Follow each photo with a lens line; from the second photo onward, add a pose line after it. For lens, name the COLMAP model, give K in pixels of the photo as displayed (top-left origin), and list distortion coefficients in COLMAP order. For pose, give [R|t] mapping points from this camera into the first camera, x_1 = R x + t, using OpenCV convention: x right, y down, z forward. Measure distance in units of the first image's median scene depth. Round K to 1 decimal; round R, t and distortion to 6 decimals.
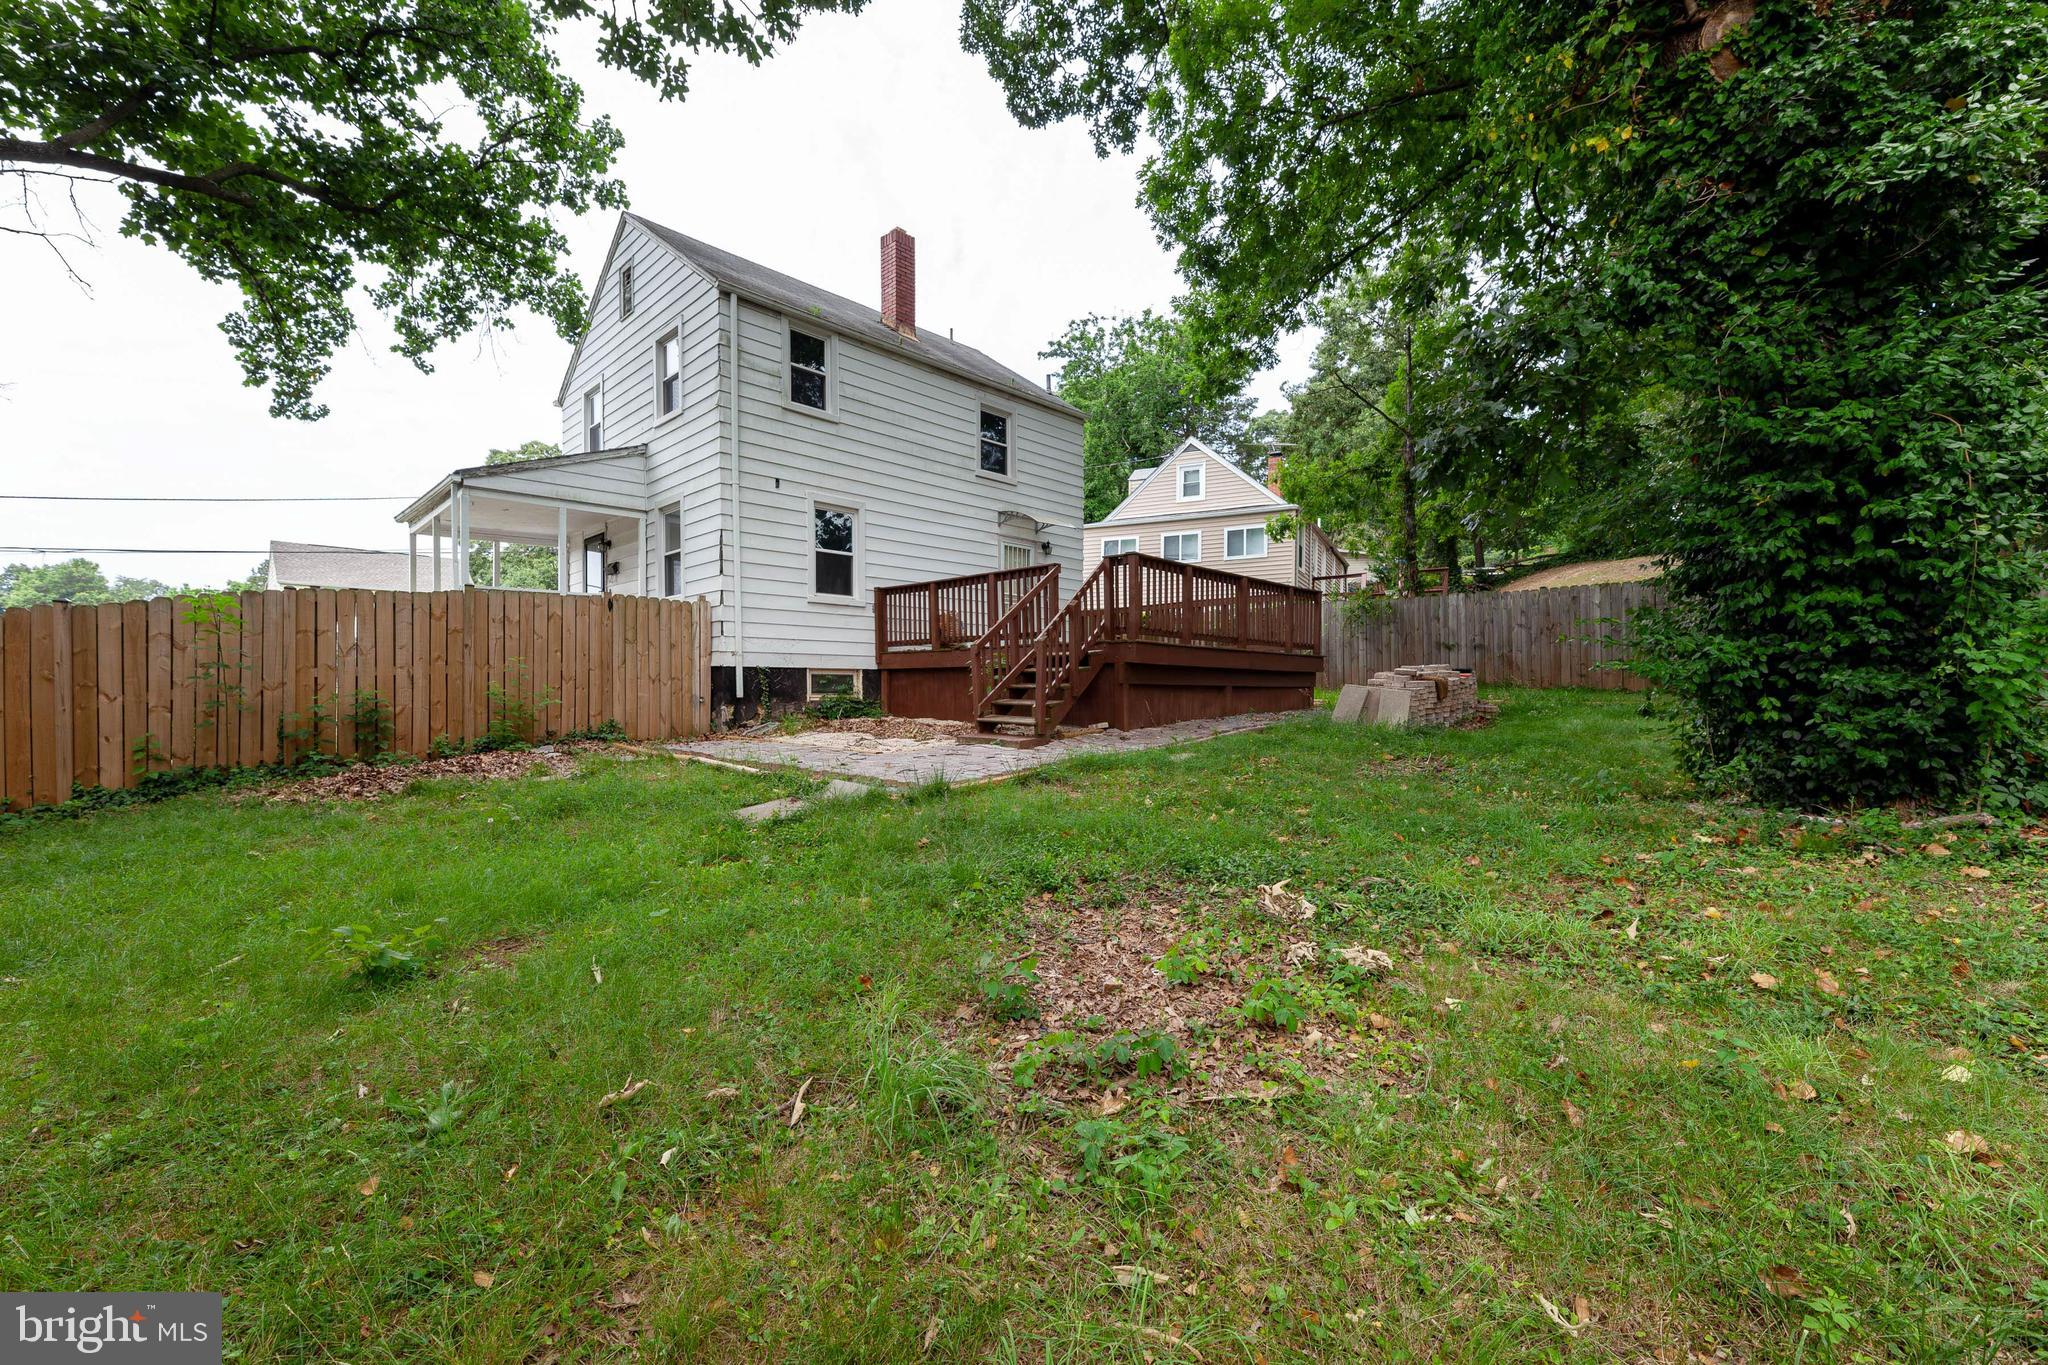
lens RADIAL K [[842.1, 0, 972.8], [0, 842.1, 771.3], [0, 0, 1]] dist [0.004132, 0.000097]
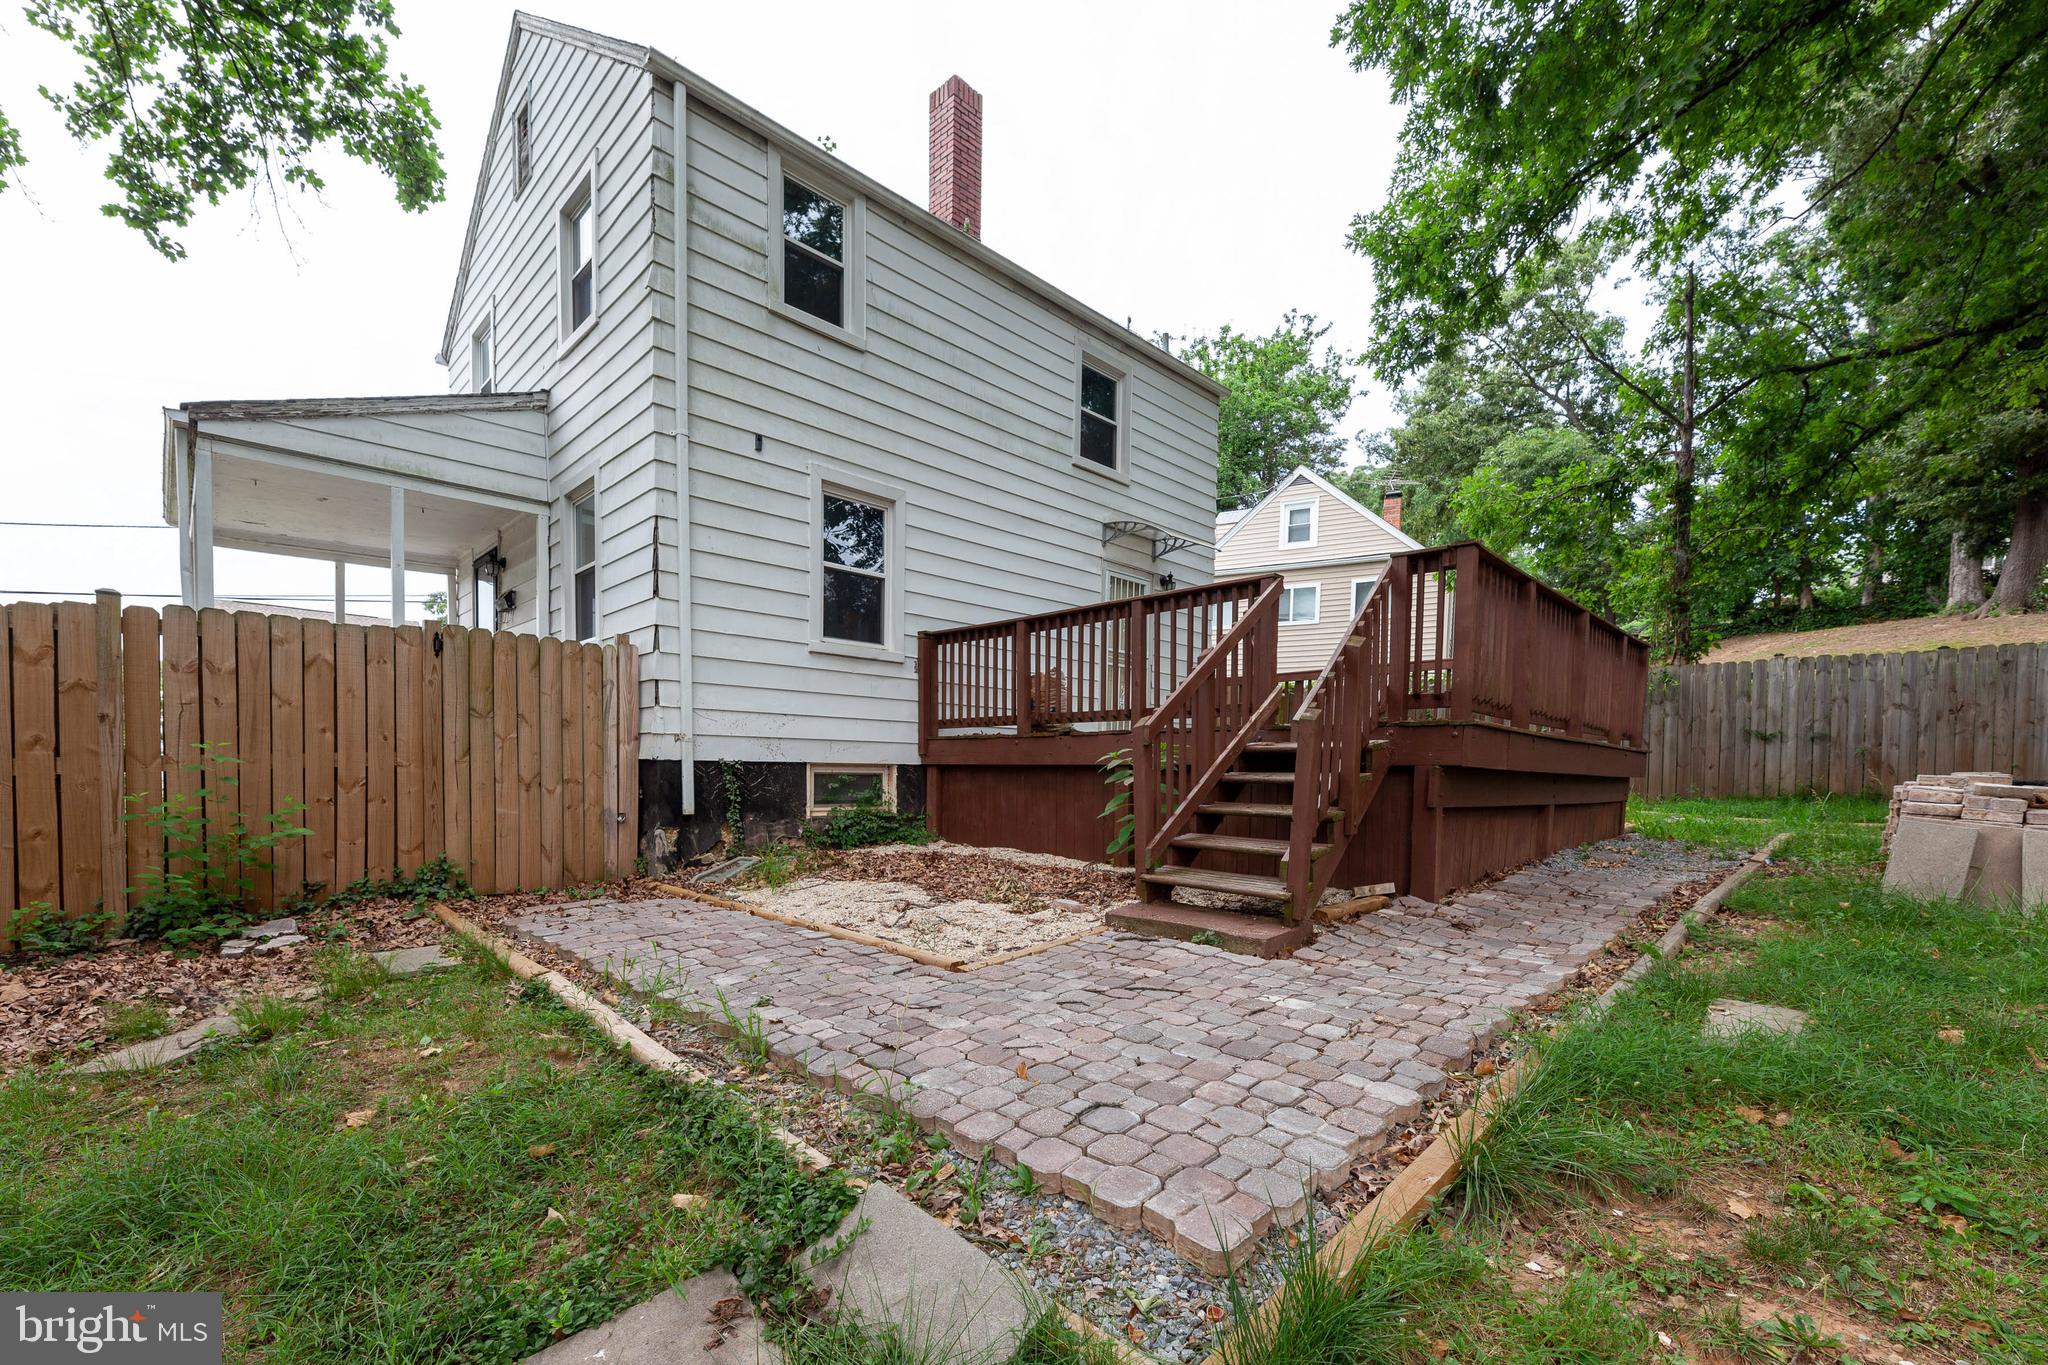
lens RADIAL K [[842.1, 0, 972.8], [0, 842.1, 857.0], [0, 0, 1]] dist [0.004132, 0.000097]
pose [[0.999893, 0.012235, -0.008064, -0.073657], [-0.012195, 0.999913, 0.004929, -0.060320], [0.008124, -0.004830, 0.999955, 0.404432]]
